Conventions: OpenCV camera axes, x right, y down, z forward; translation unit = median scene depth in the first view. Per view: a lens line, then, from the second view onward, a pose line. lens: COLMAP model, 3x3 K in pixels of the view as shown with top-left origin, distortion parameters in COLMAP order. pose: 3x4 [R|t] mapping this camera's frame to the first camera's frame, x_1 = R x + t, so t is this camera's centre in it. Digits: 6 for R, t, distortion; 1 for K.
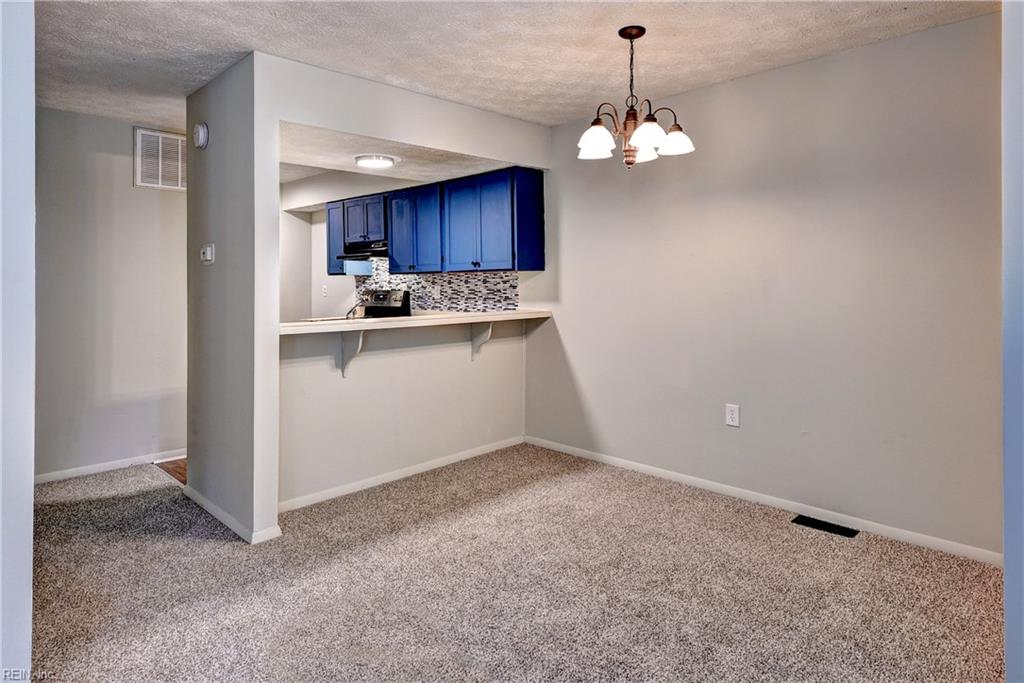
lens RADIAL K [[597.0, 0, 522.7], [0, 597.0, 281.2], [0, 0, 1]] dist [0.029517, -0.007725]
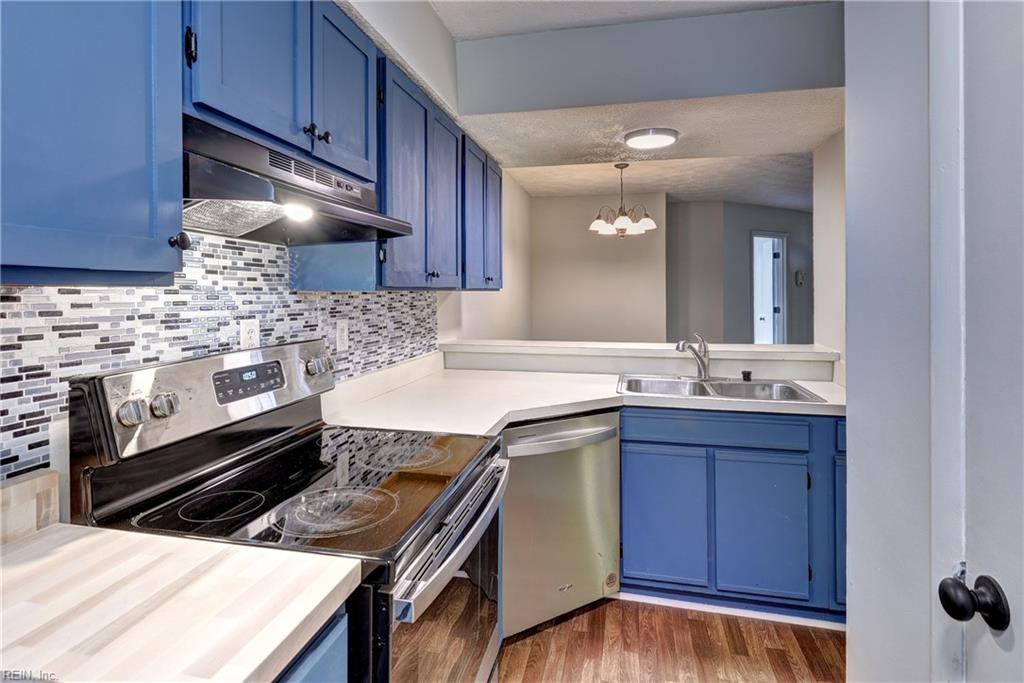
lens RADIAL K [[536.6, 0, 513.4], [0, 536.6, 337.3], [0, 0, 1]] dist [0.020701, -0.010497]
pose [[-0.540987, -0.047974, 0.839662, -0.525916], [0.023632, 0.997111, 0.072195, -0.004113], [-0.840699, 0.058899, -0.538290, 1.117315]]
